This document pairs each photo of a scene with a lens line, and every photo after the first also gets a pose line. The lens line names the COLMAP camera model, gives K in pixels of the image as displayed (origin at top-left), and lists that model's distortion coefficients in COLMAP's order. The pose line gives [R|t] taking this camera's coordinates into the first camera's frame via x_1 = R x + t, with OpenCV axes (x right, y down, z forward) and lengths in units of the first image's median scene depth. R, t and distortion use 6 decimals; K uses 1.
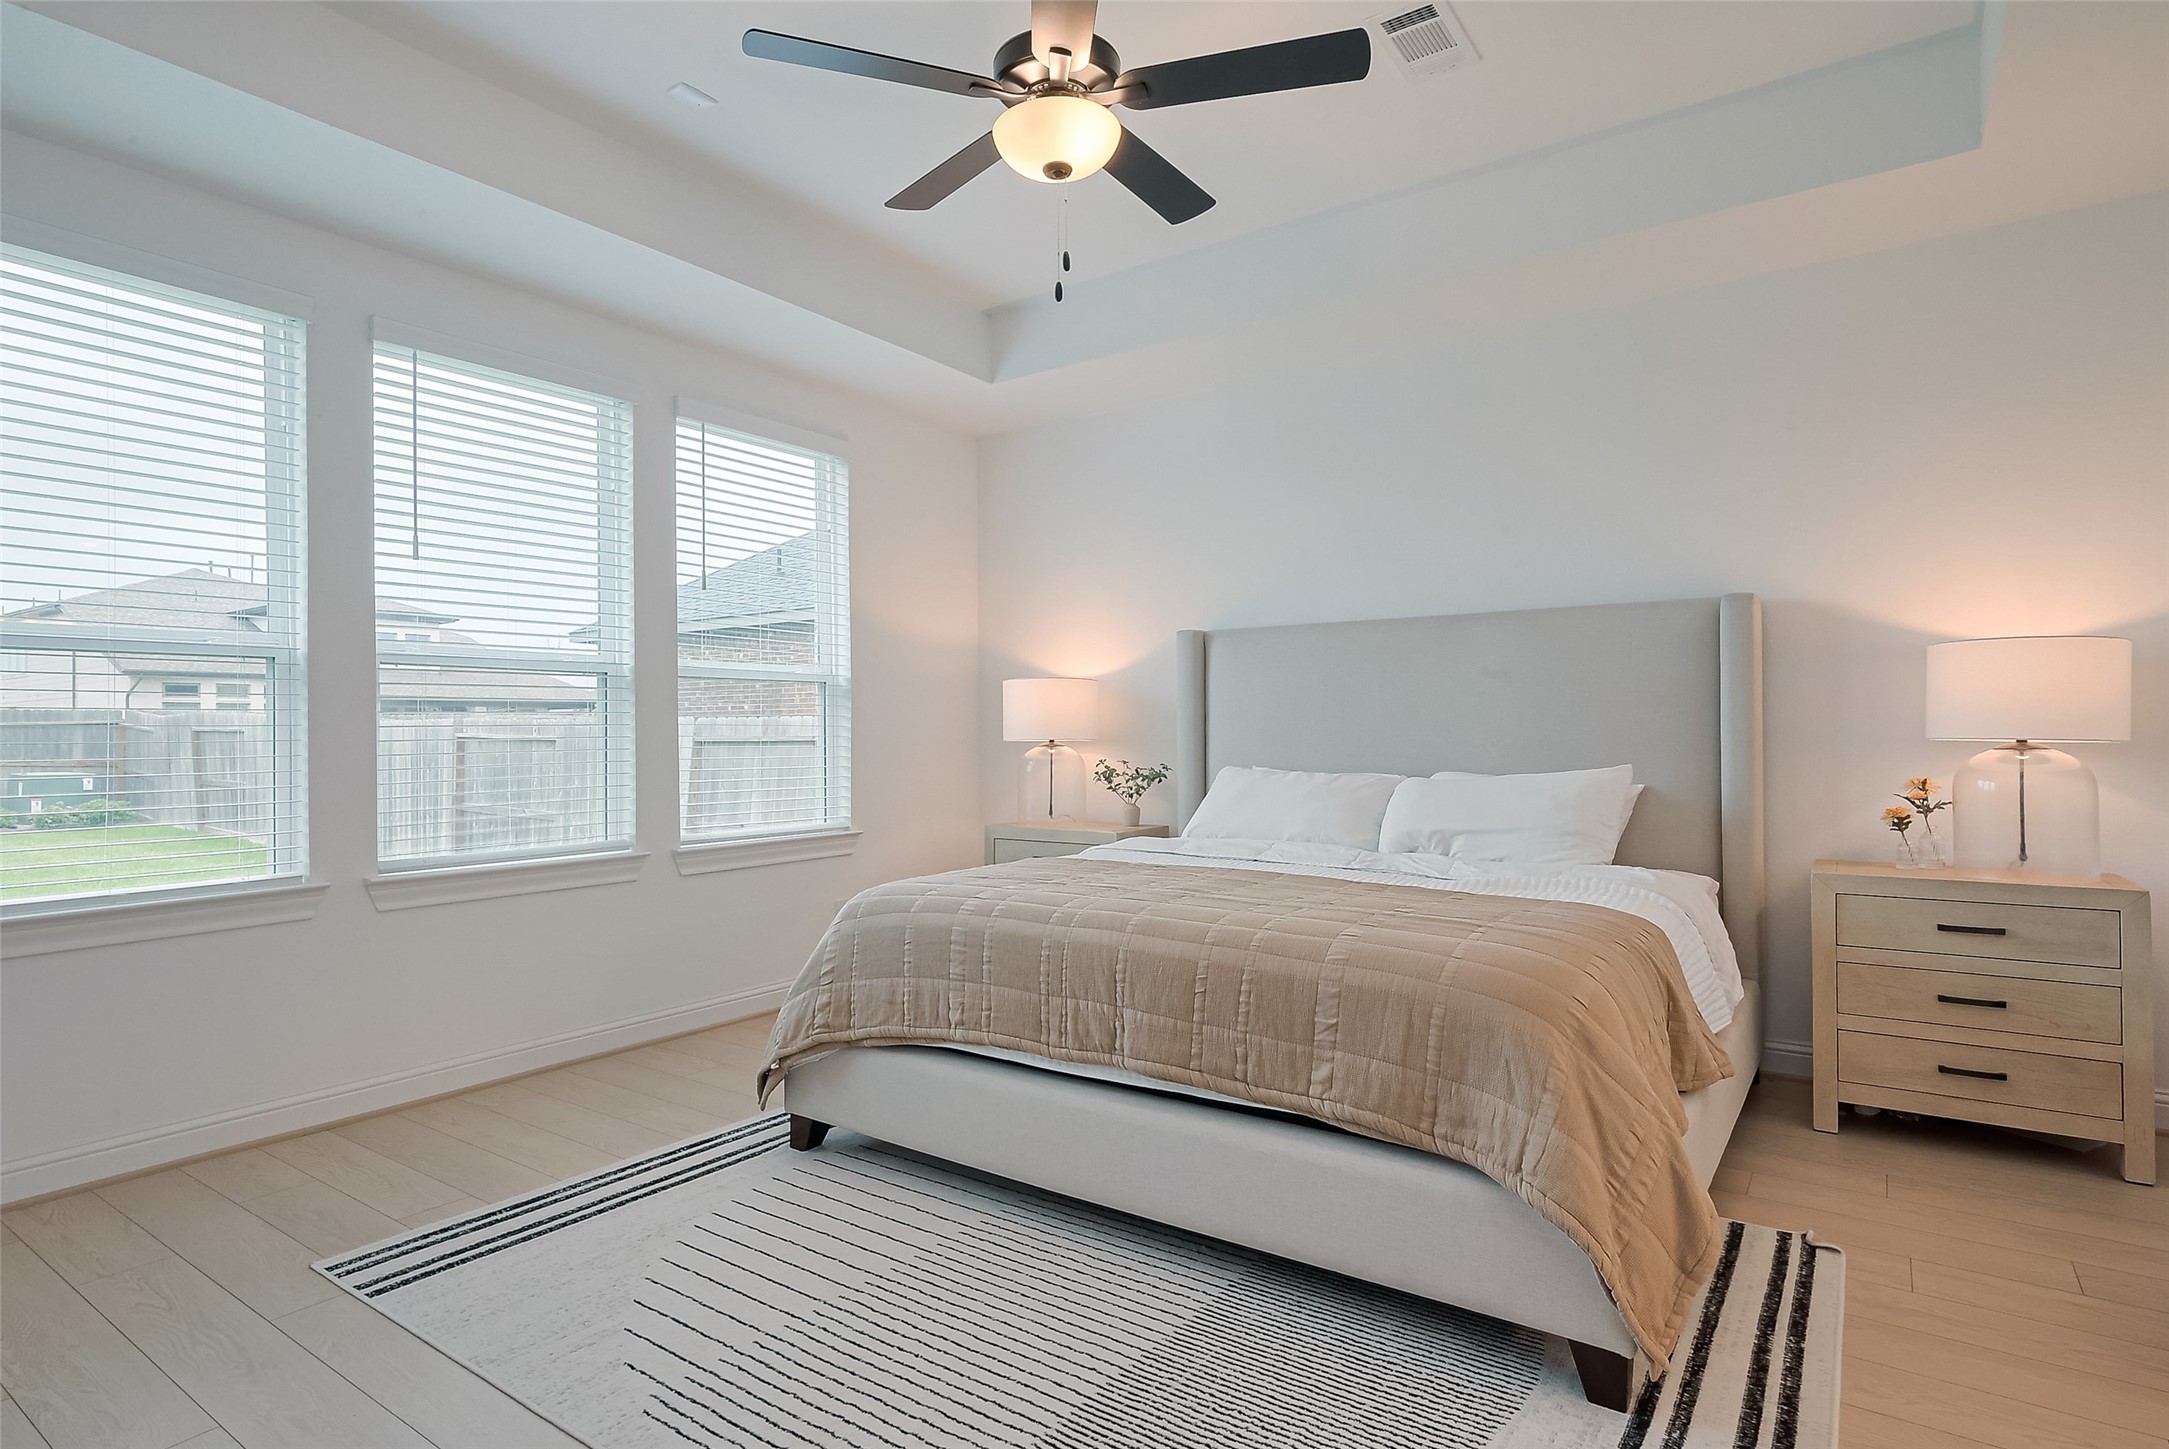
lens RADIAL K [[1119.3, 0, 1109.2], [0, 1119.3, 734.0], [0, 0, 1]] dist [0.000755, 0.000195]
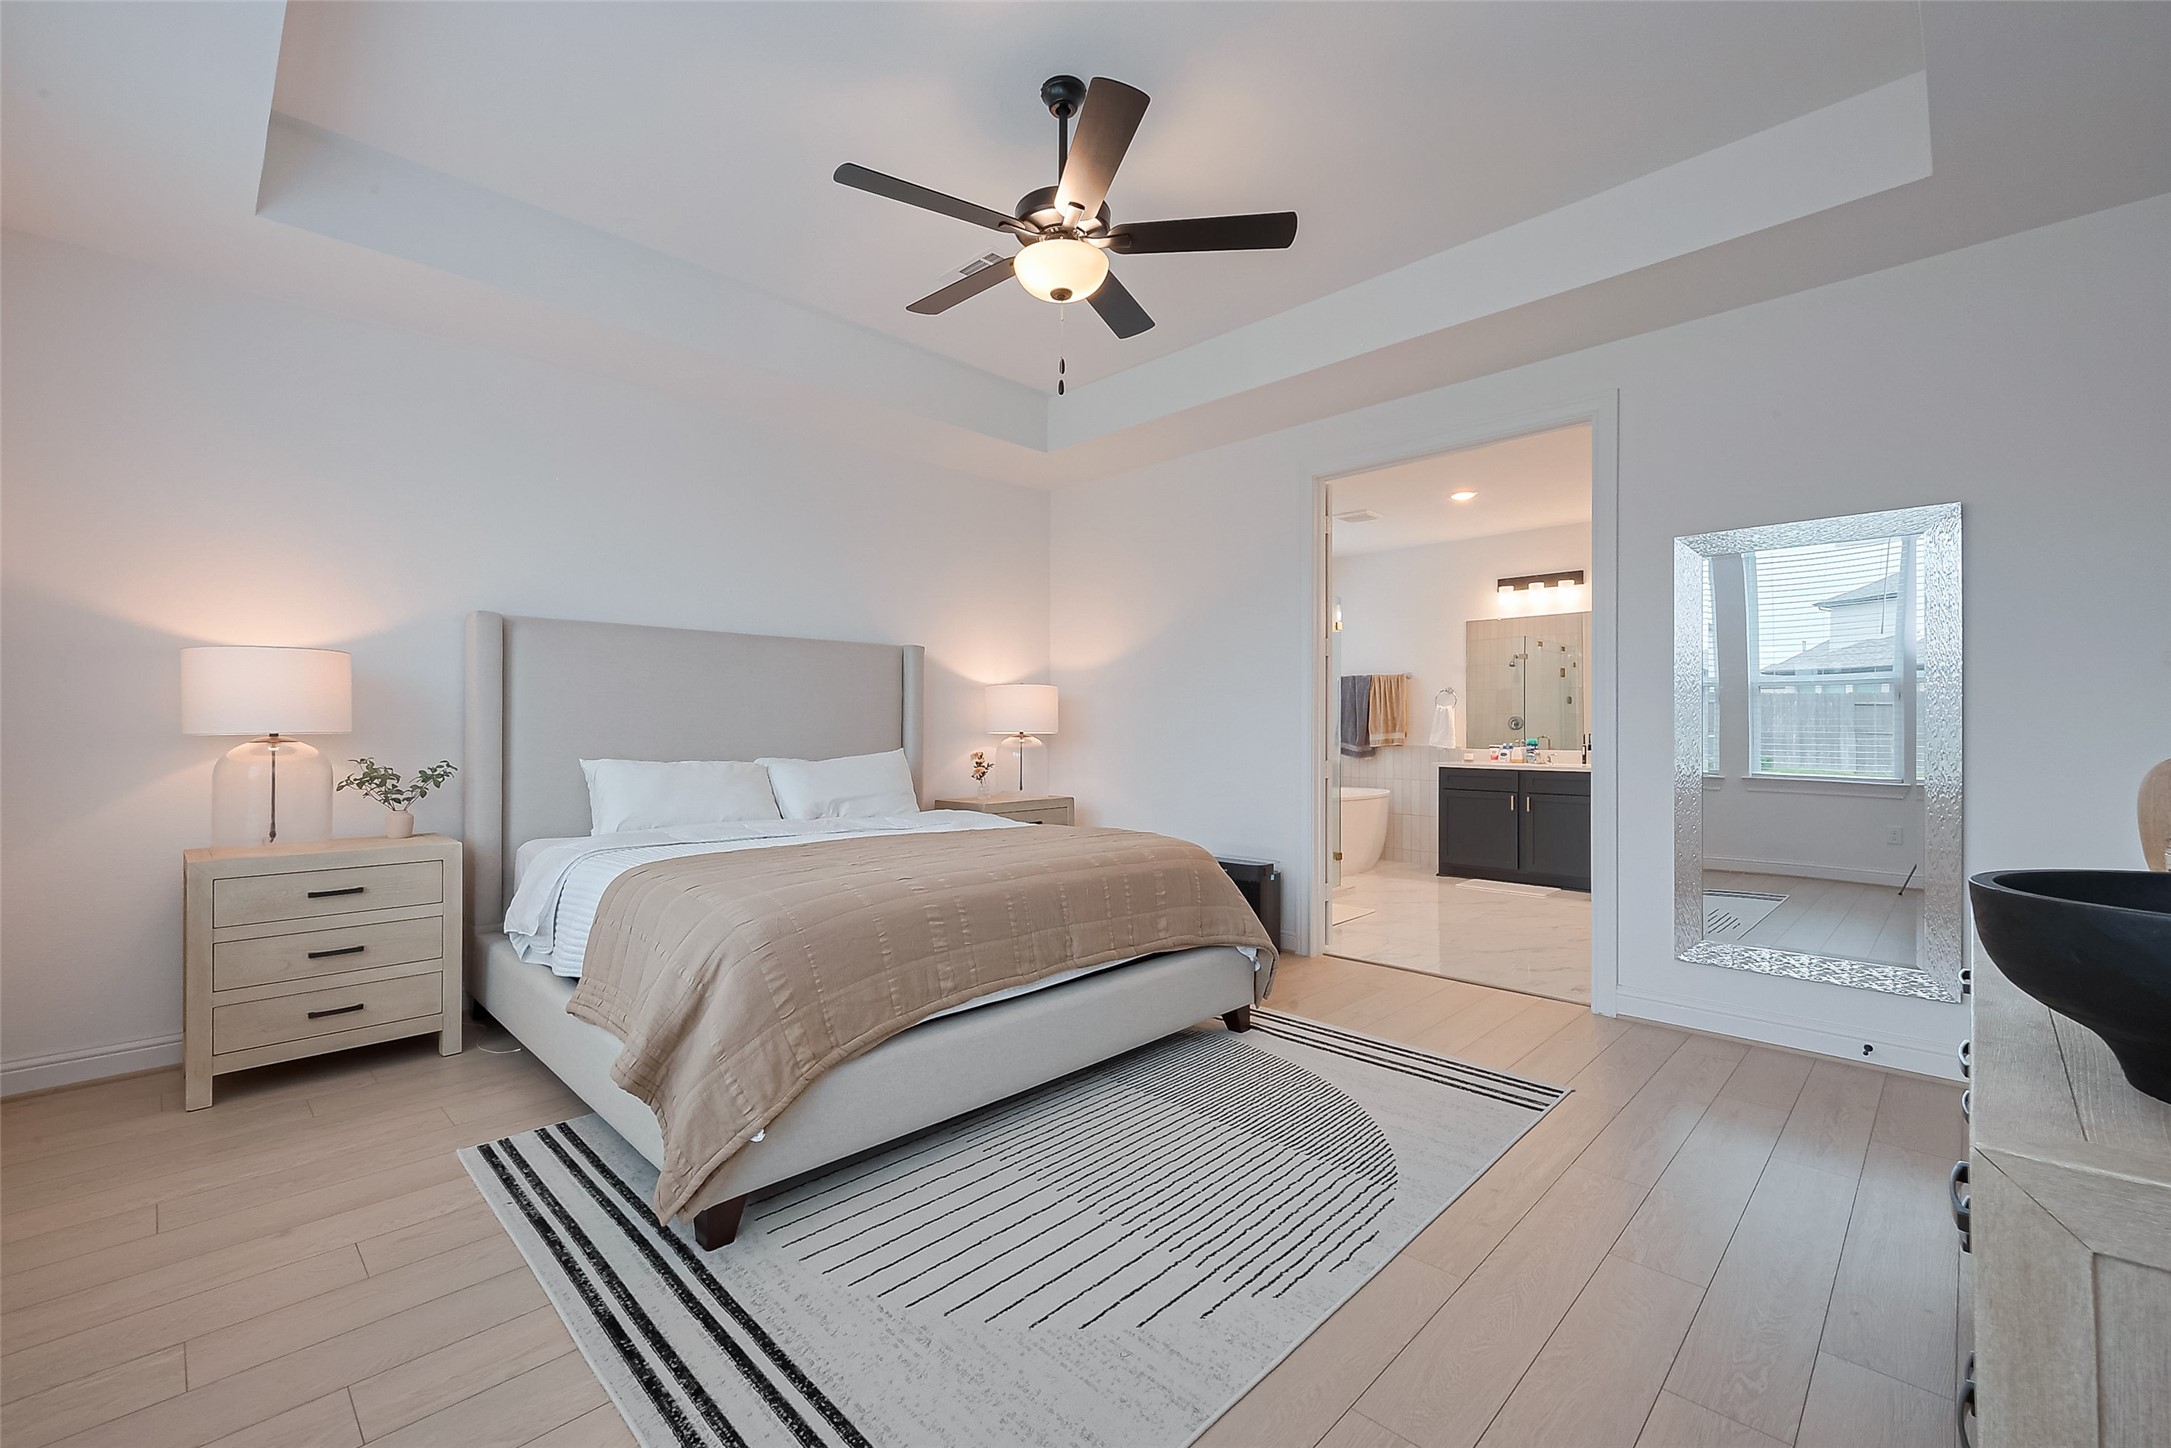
lens RADIAL K [[894.9, 0, 1046.7], [0, 894.9, 729.2], [0, 0, 1]] dist [0.002255, -0.000485]
pose [[0.194743, 0.005287, 0.980840, -0.977324], [-0.001394, 0.999986, -0.005113, 0.008830], [-0.980853, -0.000371, 0.194748, 0.740751]]
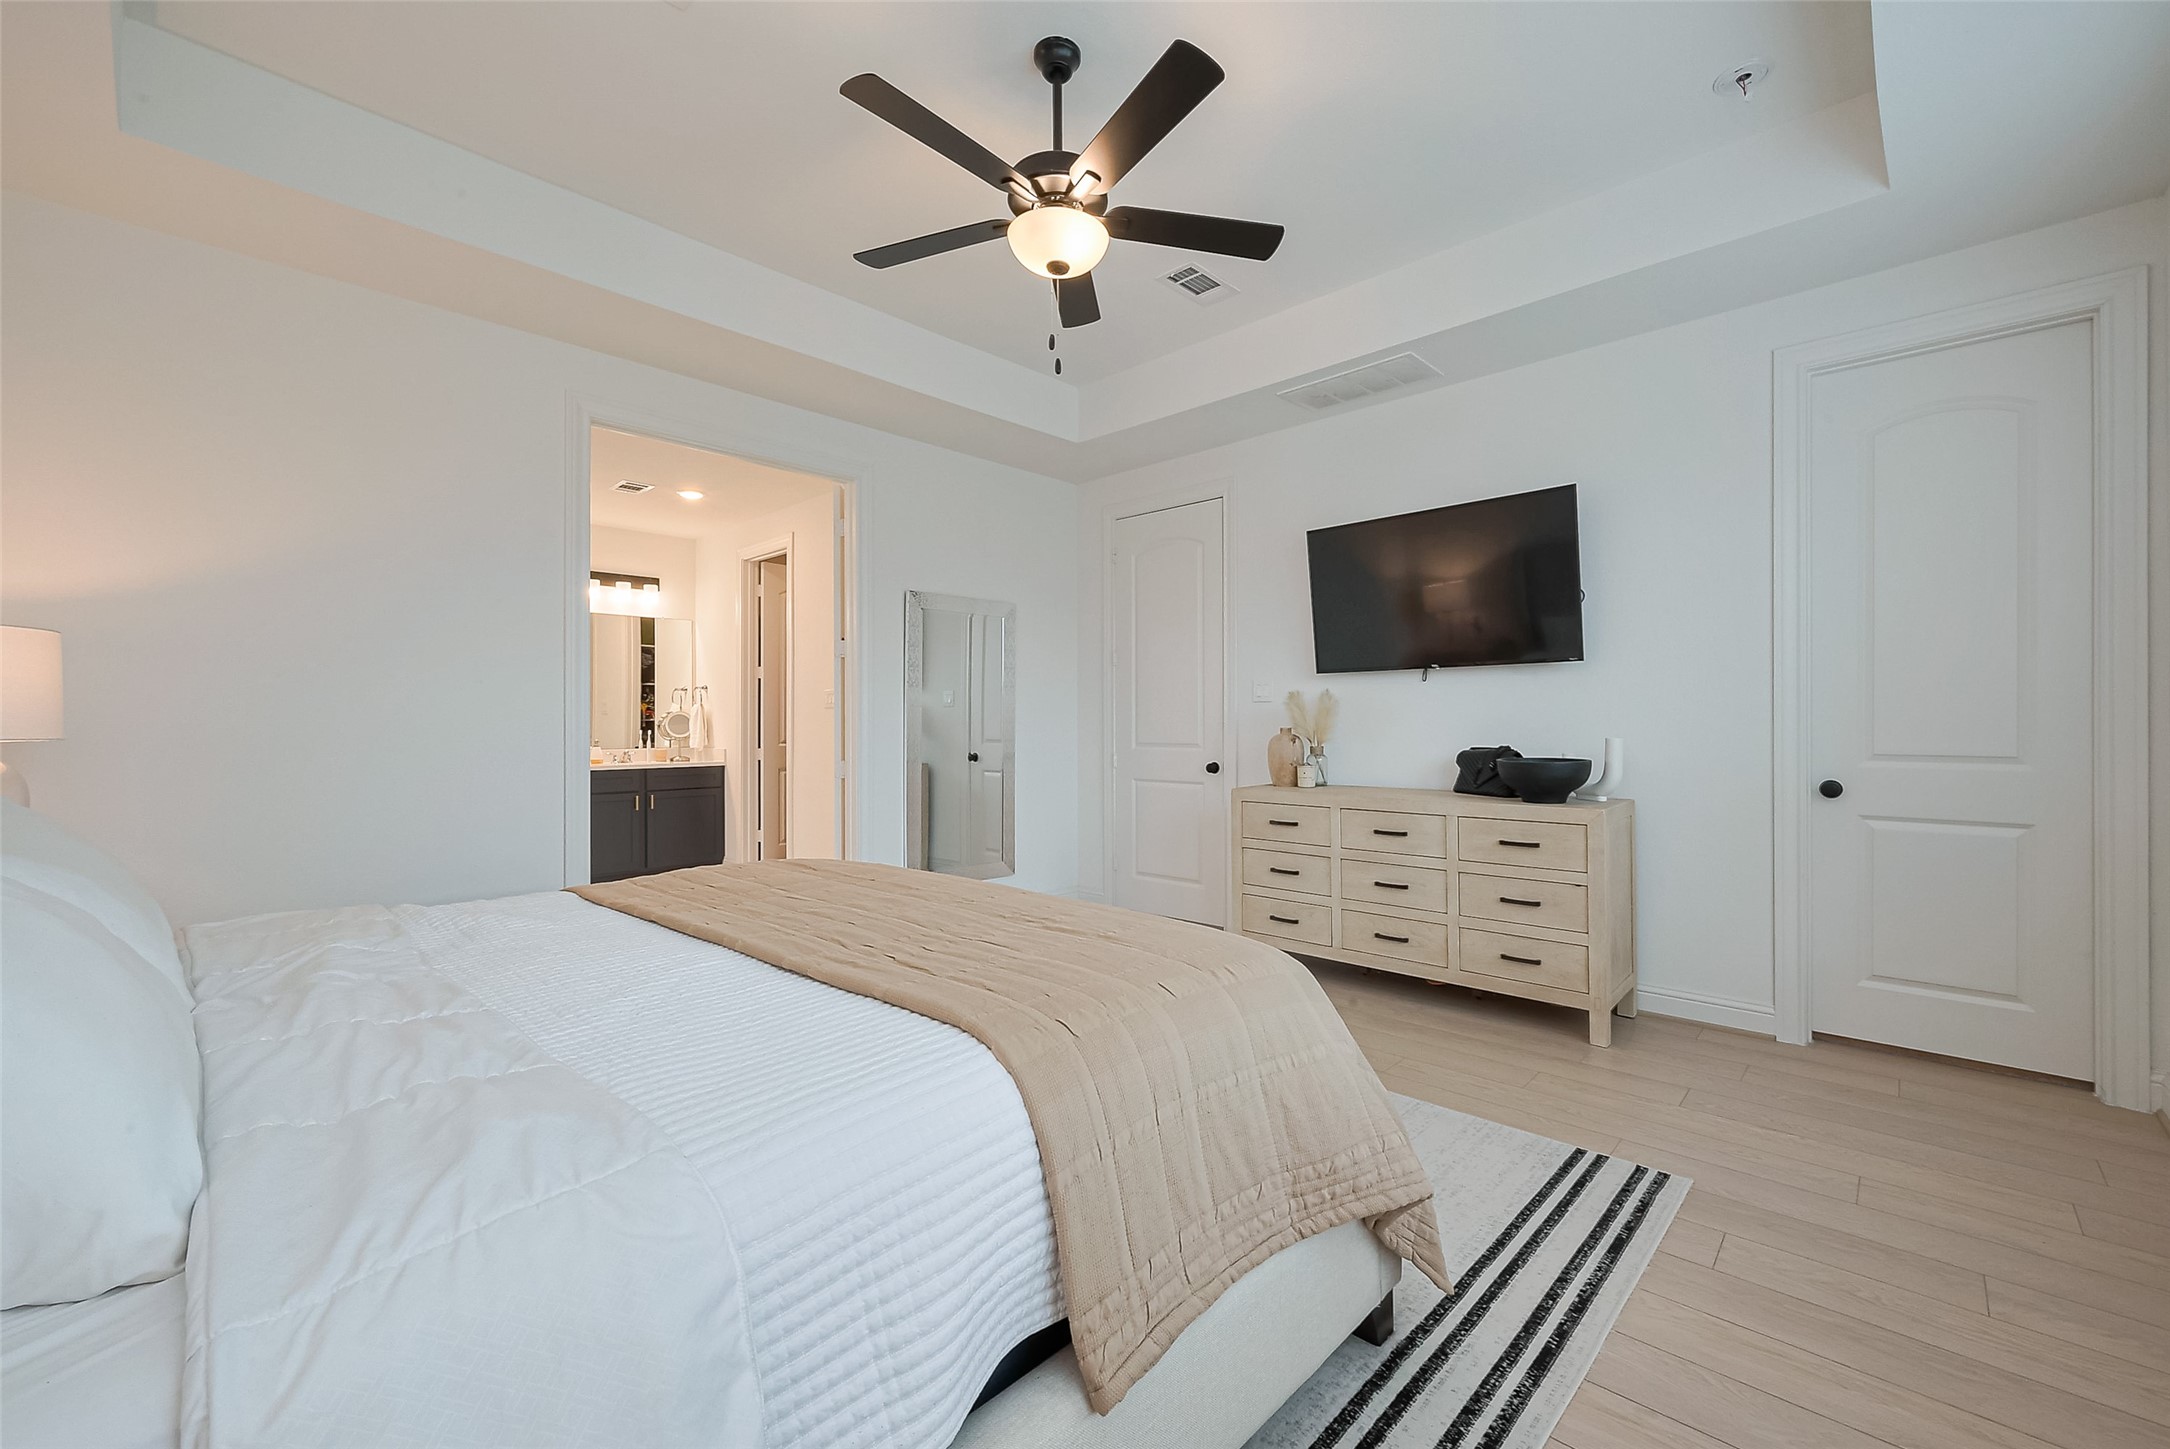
lens RADIAL K [[877.4, 0, 1109.1], [0, 877.4, 727.3], [0, 0, 1]] dist [-0.001405, 0.000607]
pose [[-0.988673, 0.003166, 0.150051, -0.226006], [0.003185, 0.999995, -0.000115, 0.003044], [-0.150050, 0.000365, -0.988678, 1.774592]]
